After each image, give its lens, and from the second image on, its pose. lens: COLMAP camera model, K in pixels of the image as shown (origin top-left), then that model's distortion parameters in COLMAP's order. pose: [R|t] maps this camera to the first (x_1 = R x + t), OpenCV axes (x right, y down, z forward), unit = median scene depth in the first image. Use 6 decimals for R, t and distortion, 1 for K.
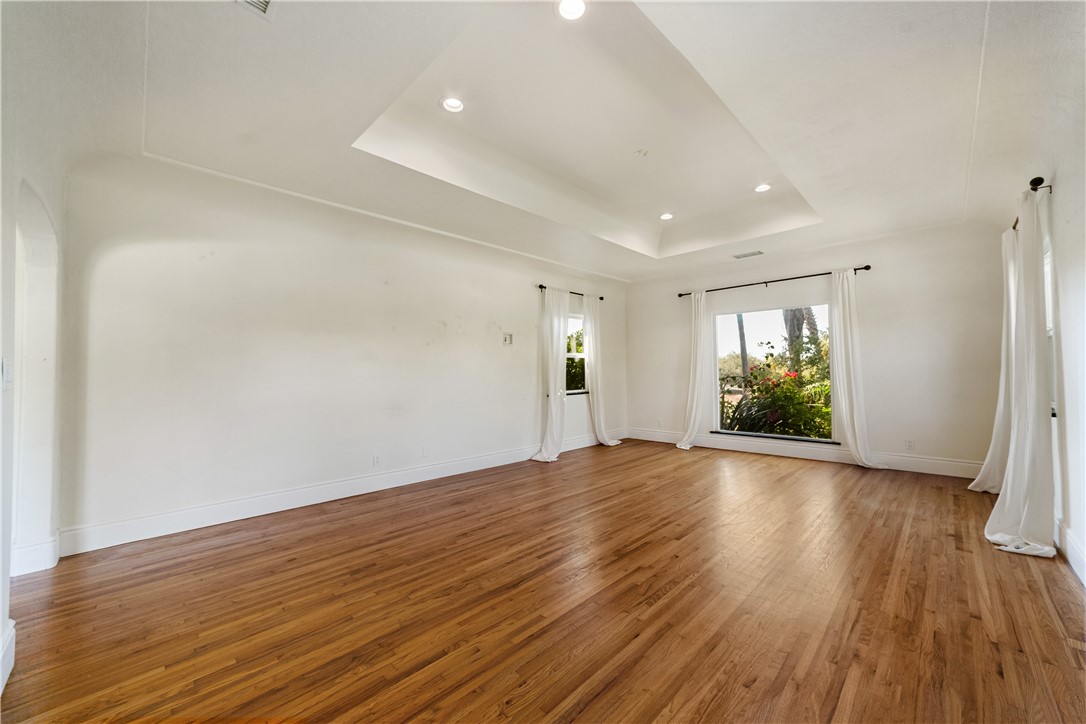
lens RADIAL K [[413.8, 0, 549.5], [0, 413.8, 361.5], [0, 0, 1]] dist [-0.011200, 0.000591]
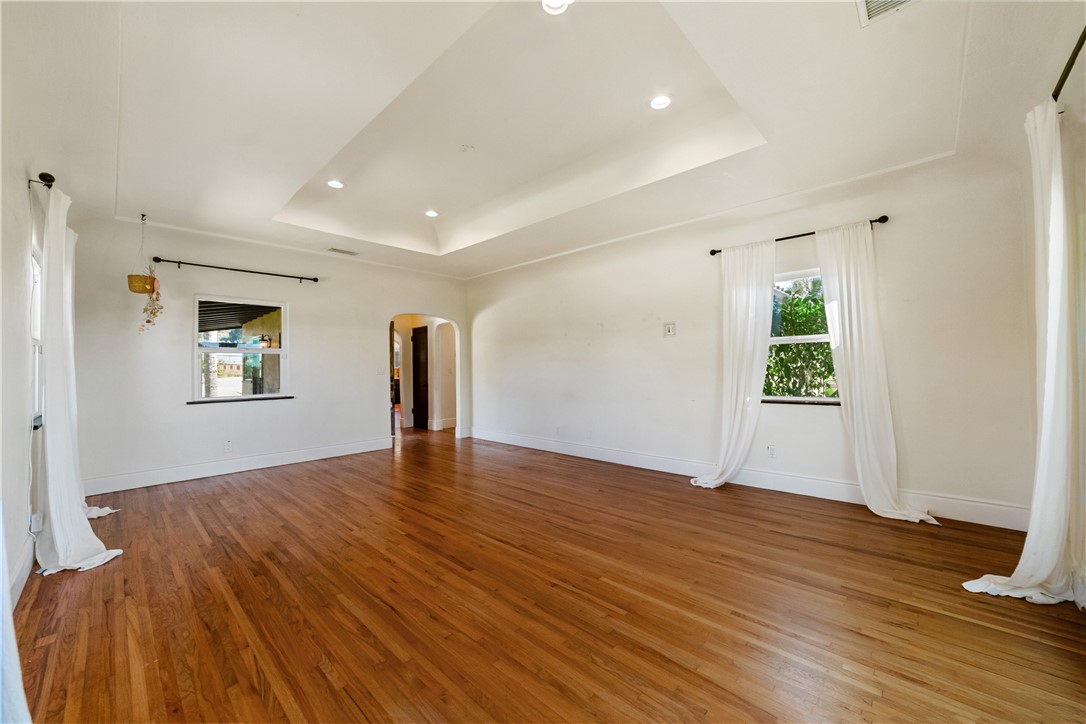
lens RADIAL K [[413.8, 0, 549.5], [0, 413.8, 361.5], [0, 0, 1]] dist [-0.011200, 0.000591]
pose [[0.022233, -0.012647, -0.999673, 1.025893], [0.035506, 0.999299, -0.011853, 0.019108], [0.999122, -0.035231, 0.022666, 0.986028]]
